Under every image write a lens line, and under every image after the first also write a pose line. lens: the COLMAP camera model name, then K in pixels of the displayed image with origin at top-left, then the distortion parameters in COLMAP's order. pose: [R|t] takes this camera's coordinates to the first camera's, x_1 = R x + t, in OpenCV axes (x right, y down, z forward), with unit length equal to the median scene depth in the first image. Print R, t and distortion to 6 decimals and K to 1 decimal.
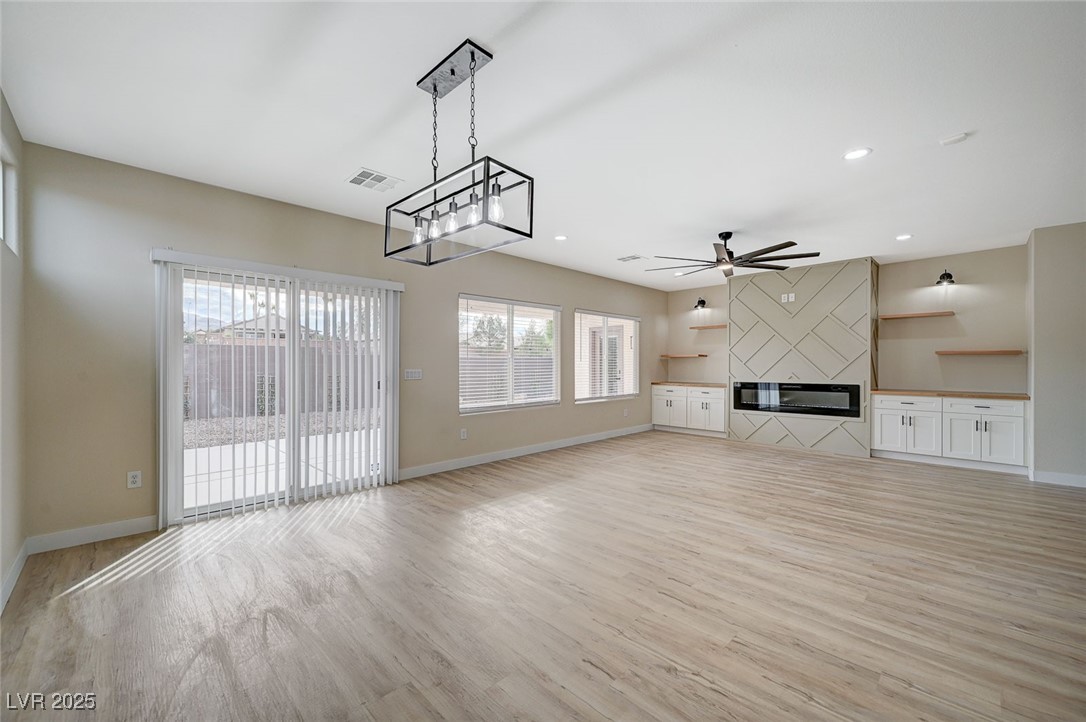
lens RADIAL K [[437.5, 0, 546.3], [0, 437.5, 364.5], [0, 0, 1]] dist [0.000378, 0.000040]
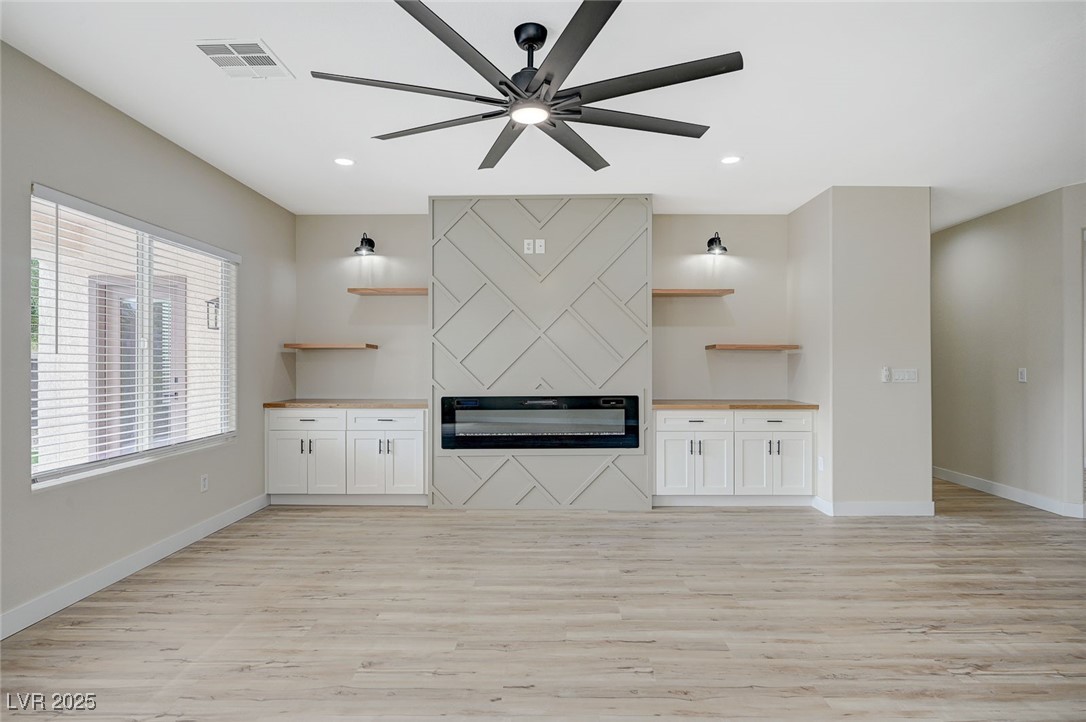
lens RADIAL K [[569.9, 0, 542.2], [0, 569.9, 363.5], [0, 0, 1]] dist [-0.000569, -0.000294]
pose [[0.717548, 0.000001, 0.696510, 0.044289], [0.001347, 0.999998, -0.001388, 0.001244], [-0.696508, 0.001934, 0.717546, 0.461752]]
